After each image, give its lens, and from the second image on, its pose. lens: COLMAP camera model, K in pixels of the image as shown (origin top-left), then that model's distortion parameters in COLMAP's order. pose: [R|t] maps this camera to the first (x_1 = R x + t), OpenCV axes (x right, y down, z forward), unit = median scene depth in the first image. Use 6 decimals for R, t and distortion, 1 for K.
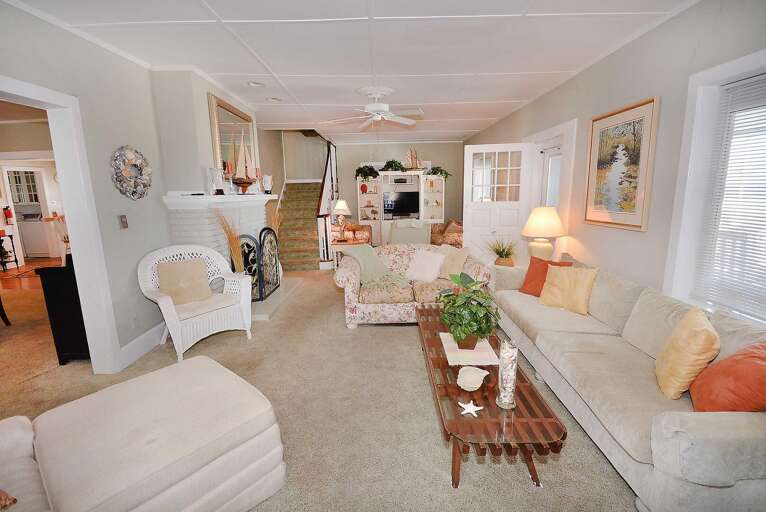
lens RADIAL K [[342.1, 0, 383.0], [0, 342.1, 256.0], [0, 0, 1]] dist [0.016983, -0.012616]
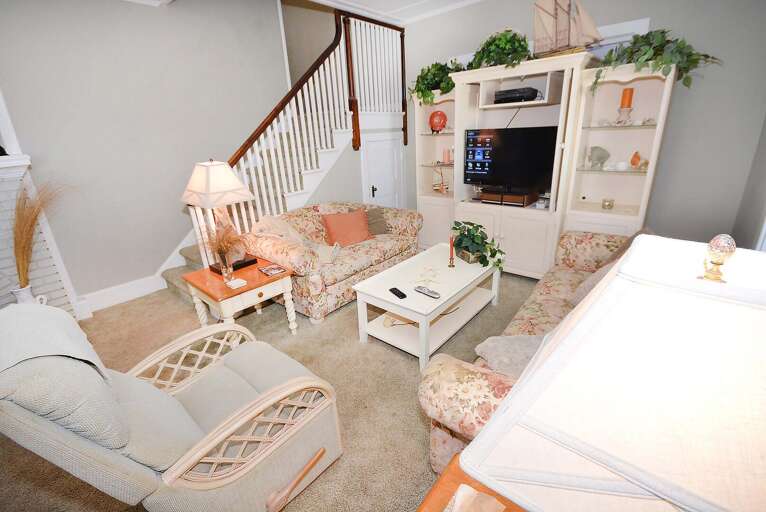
lens RADIAL K [[342.1, 0, 383.0], [0, 342.1, 256.0], [0, 0, 1]] dist [0.016983, -0.012616]
pose [[0.736821, 0.212200, -0.641924, 0.216429], [-0.087422, 0.971400, 0.220769, -0.125412], [0.670412, -0.106549, 0.734299, 0.632941]]
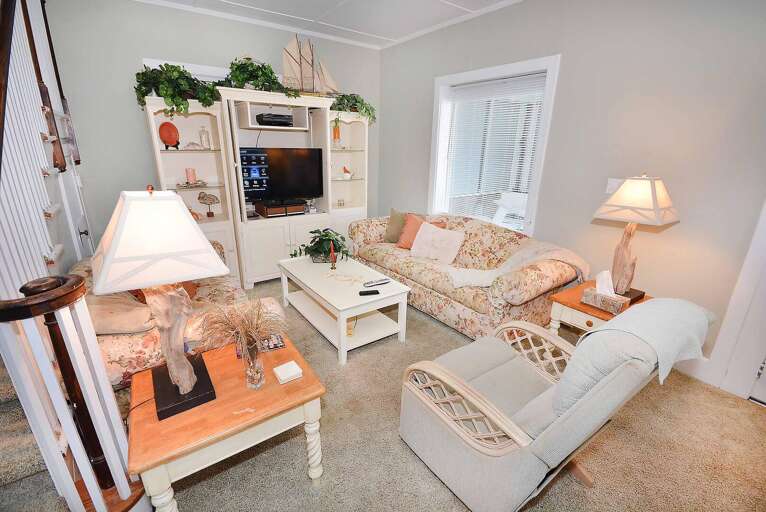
lens RADIAL K [[342.1, 0, 383.0], [0, 342.1, 256.0], [0, 0, 1]] dist [0.016983, -0.012616]
pose [[0.816226, -0.150687, 0.557735, -0.096247], [0.080463, 0.985628, 0.148539, -0.112413], [-0.572102, -0.076364, 0.816620, 0.590178]]
